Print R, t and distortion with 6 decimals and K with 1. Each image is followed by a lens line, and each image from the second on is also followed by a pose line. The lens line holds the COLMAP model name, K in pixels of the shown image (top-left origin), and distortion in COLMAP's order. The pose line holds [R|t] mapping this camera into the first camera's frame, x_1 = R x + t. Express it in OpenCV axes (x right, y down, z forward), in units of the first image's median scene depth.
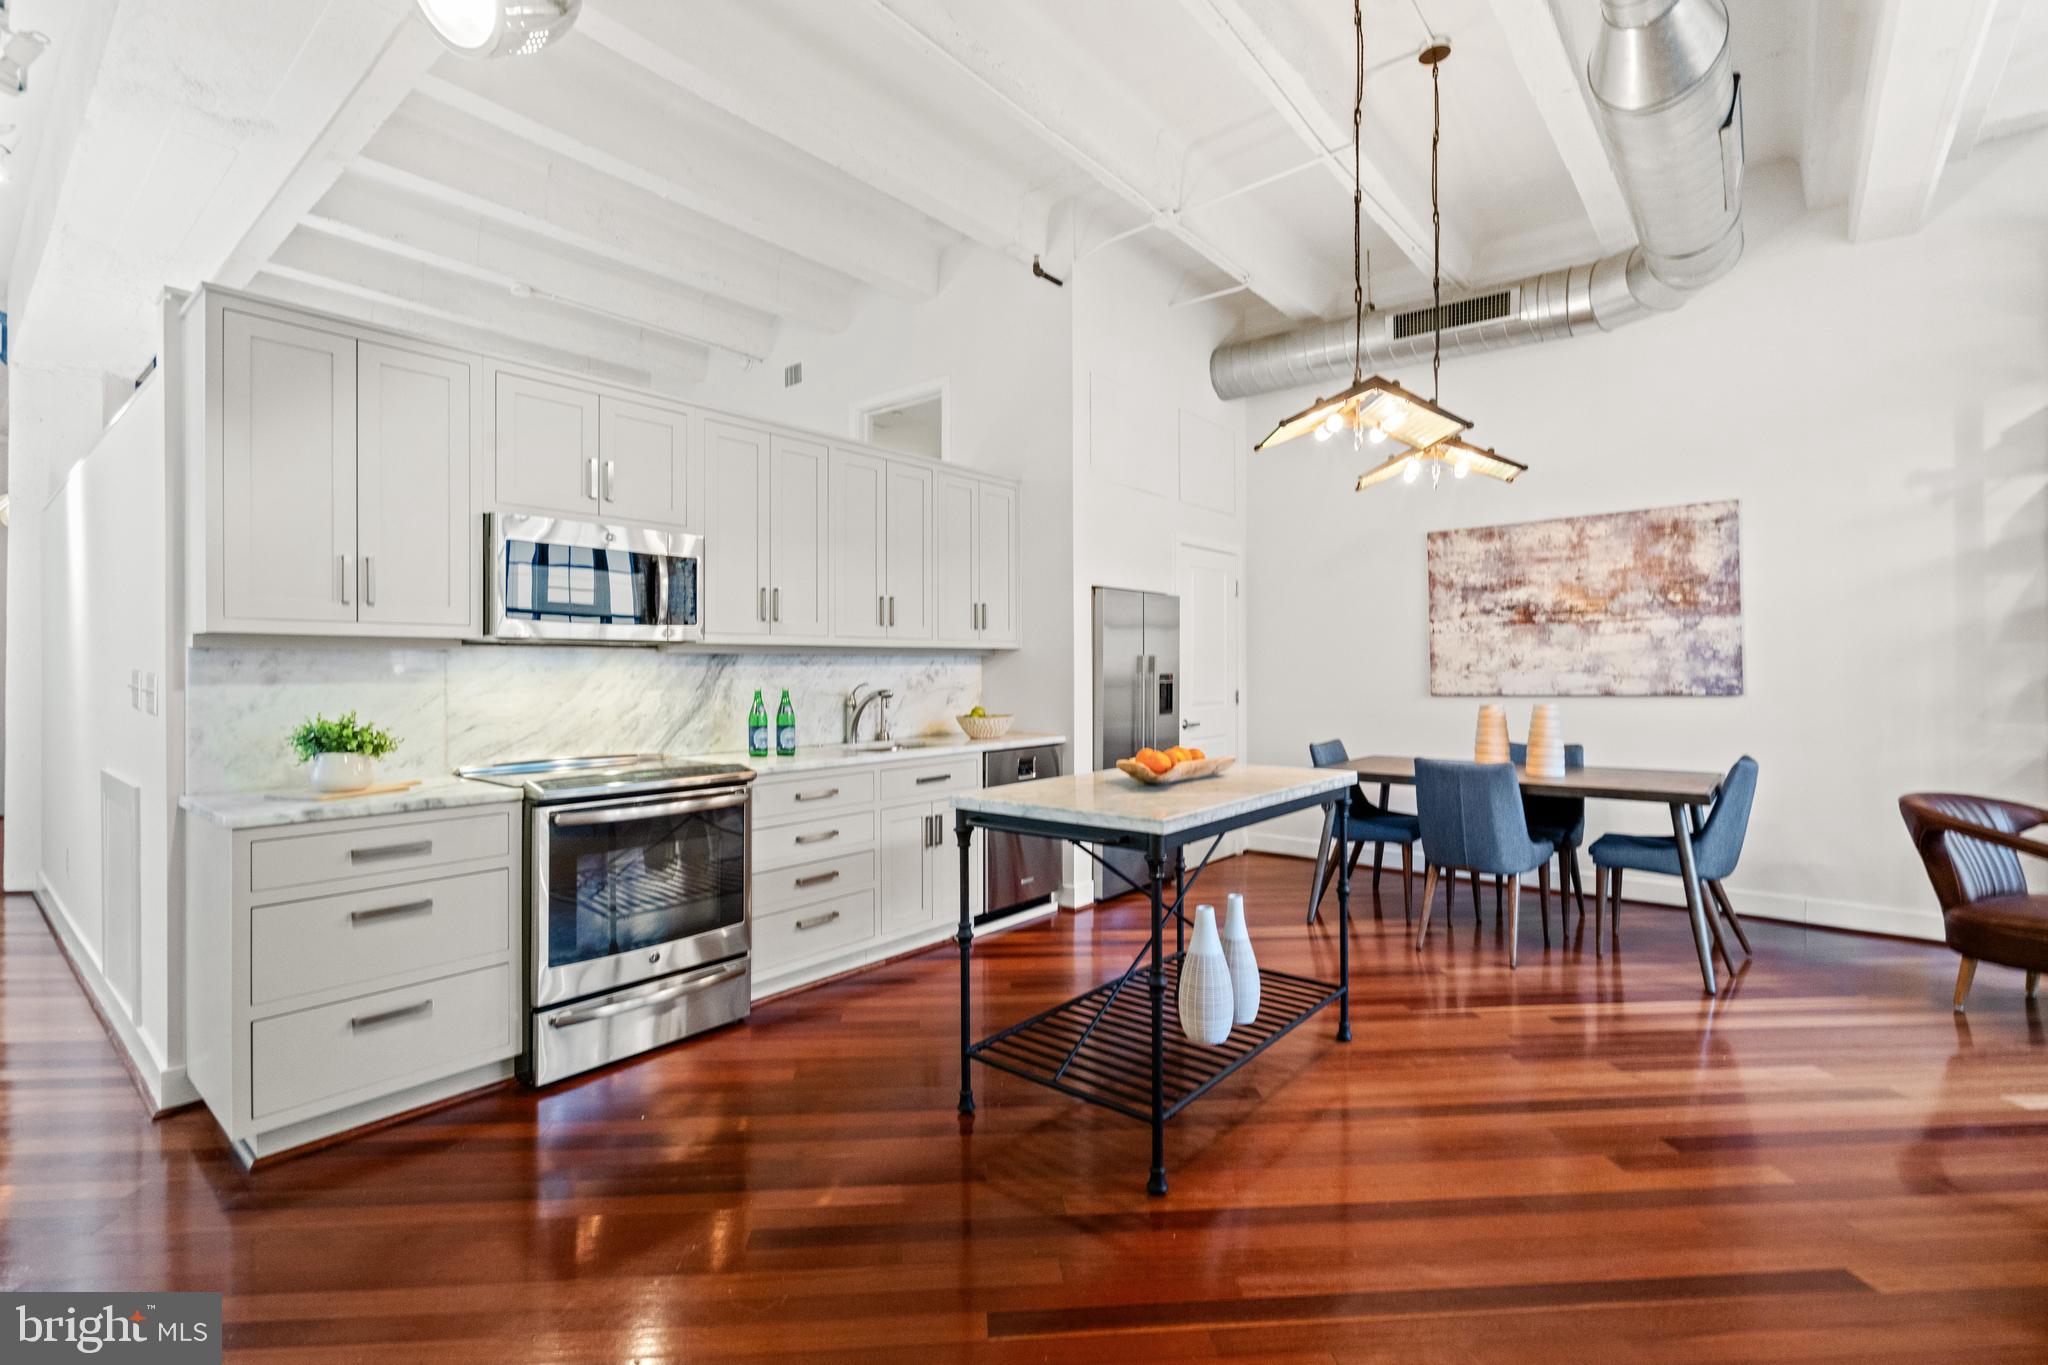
lens RADIAL K [[915.0, 0, 1015.0], [0, 915.0, 668.8], [0, 0, 1]] dist [-0.001871, -0.000095]
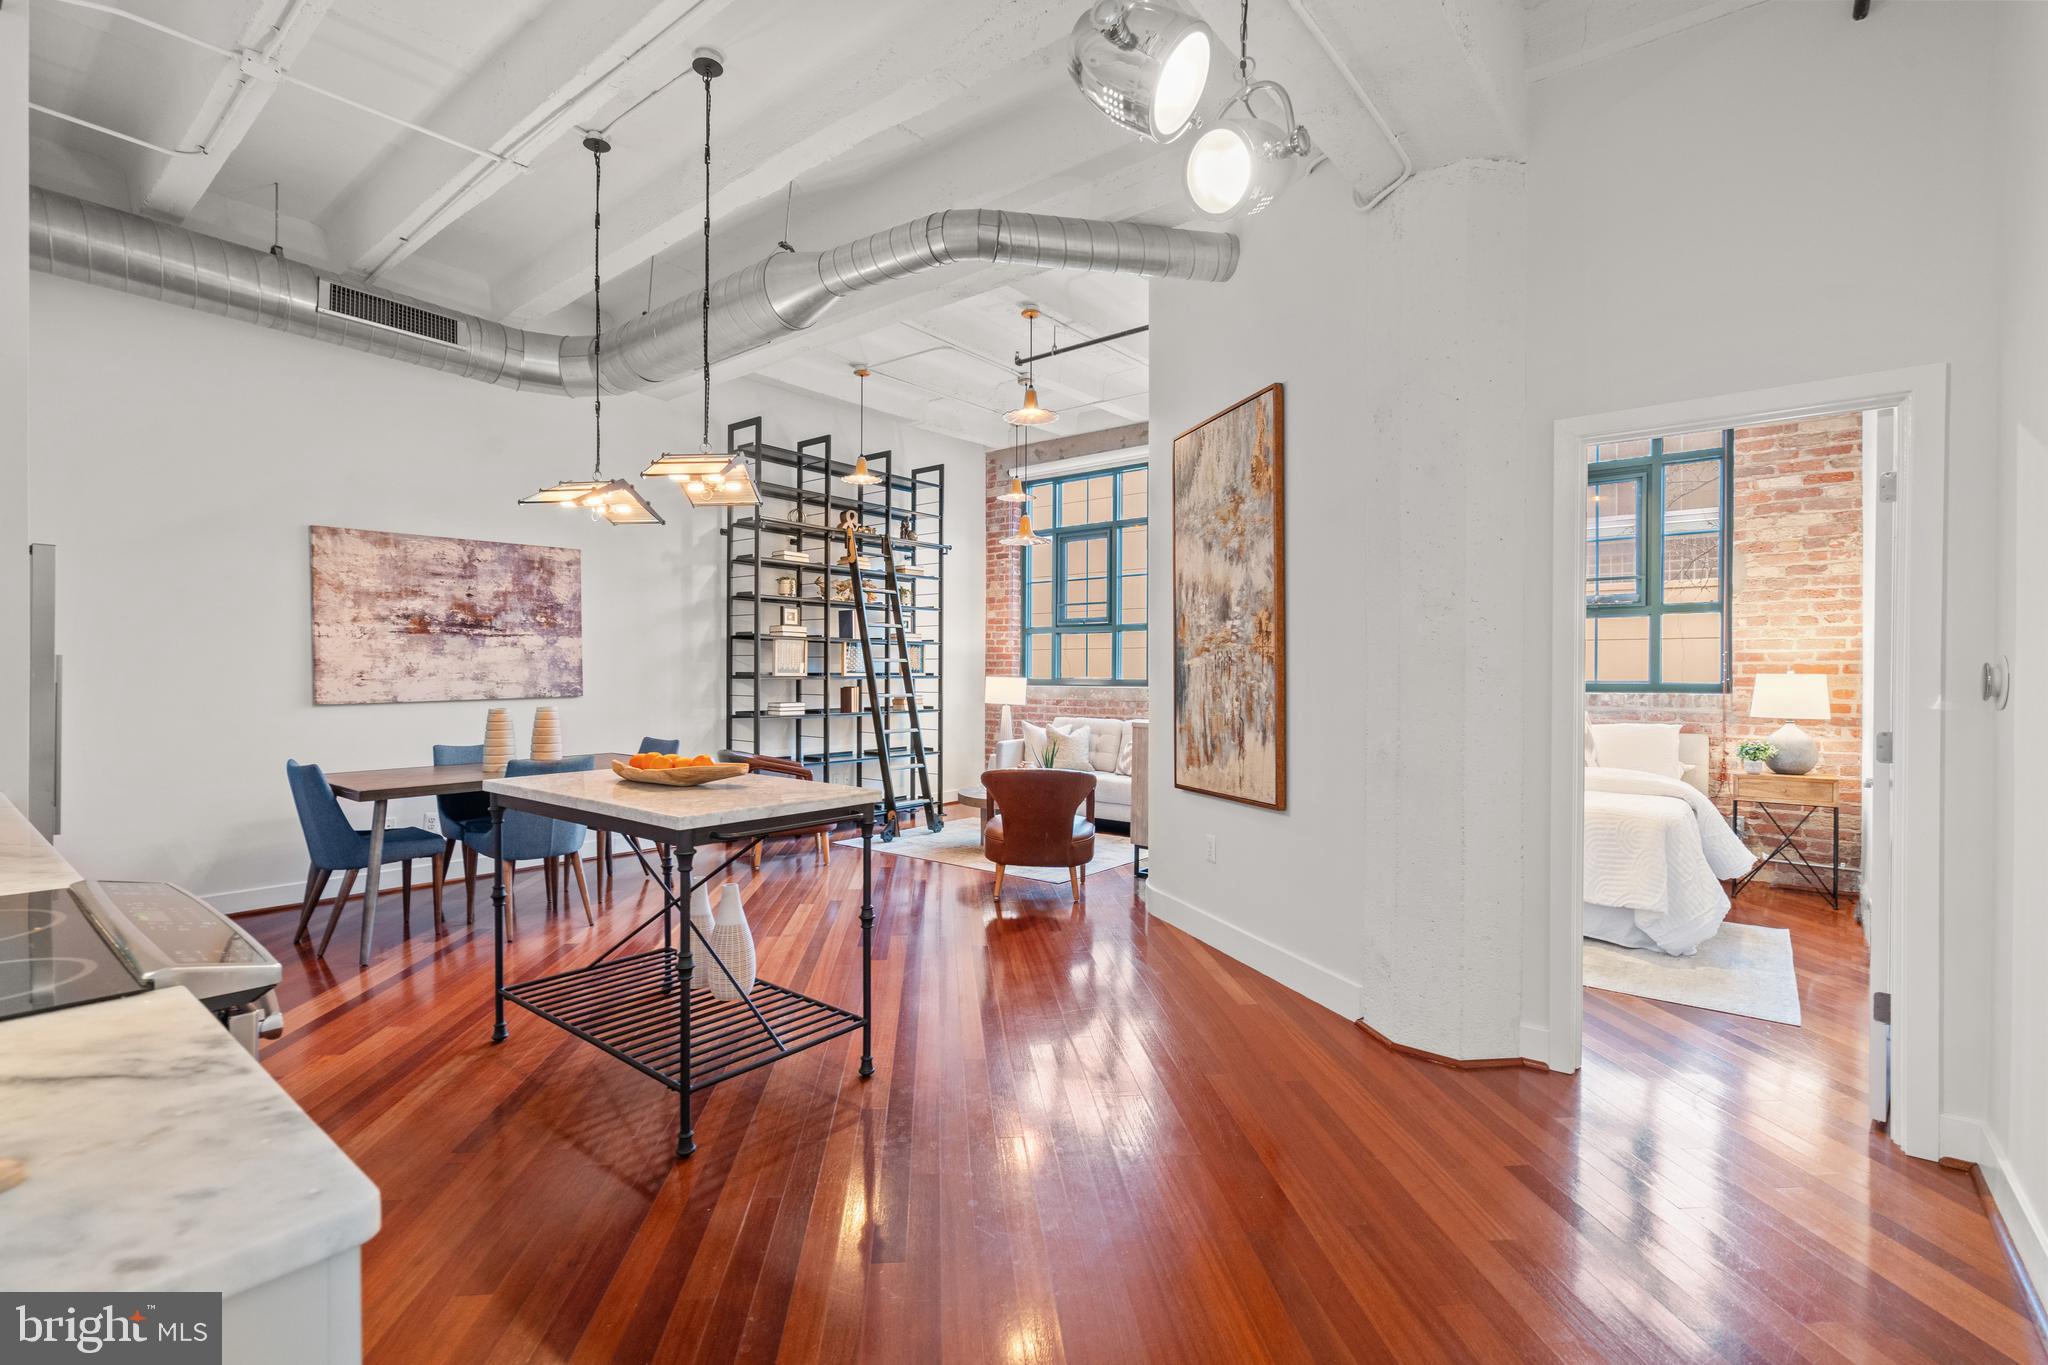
lens RADIAL K [[927.7, 0, 1013.9], [0, 927.7, 678.4], [0, 0, 1]] dist [0.002325, 0.000437]
pose [[-0.012404, -0.003004, 0.999919, -0.560127], [-0.005072, 0.999983, 0.002941, -0.004796], [-0.999910, -0.005035, -0.012419, 0.375358]]
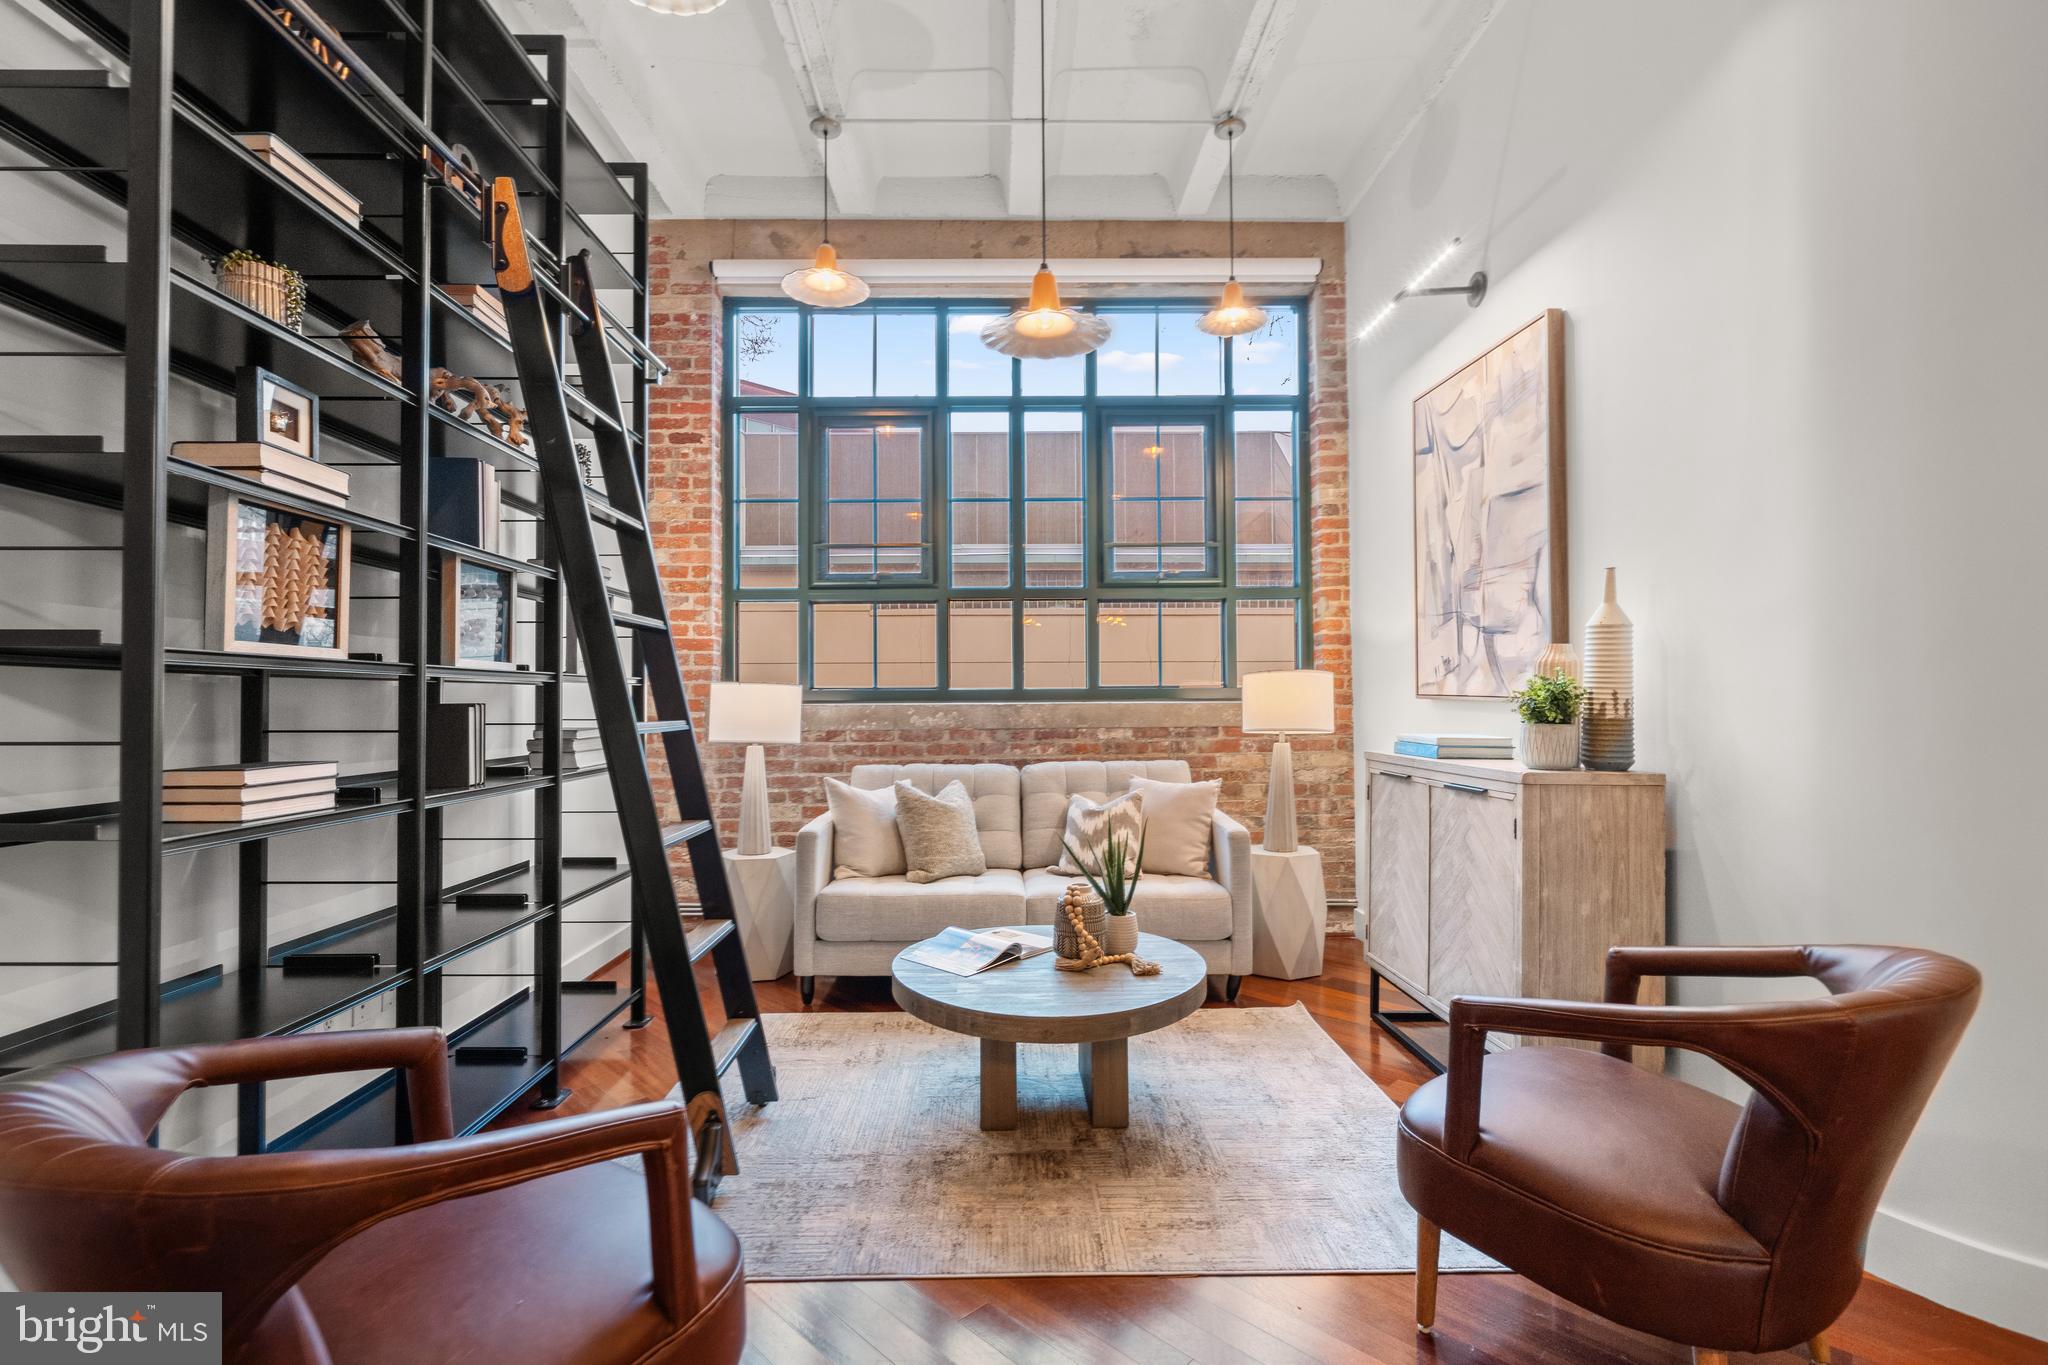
lens RADIAL K [[946.8, 0, 1024.0], [0, 946.8, 682.5], [0, 0, 1]] dist [-0.000975, 0.000226]
pose [[-0.650956, 0.023194, 0.758761, 0.461135], [0.008636, 0.999695, -0.023149, 0.018779], [-0.759067, -0.008517, -0.650957, 0.747730]]
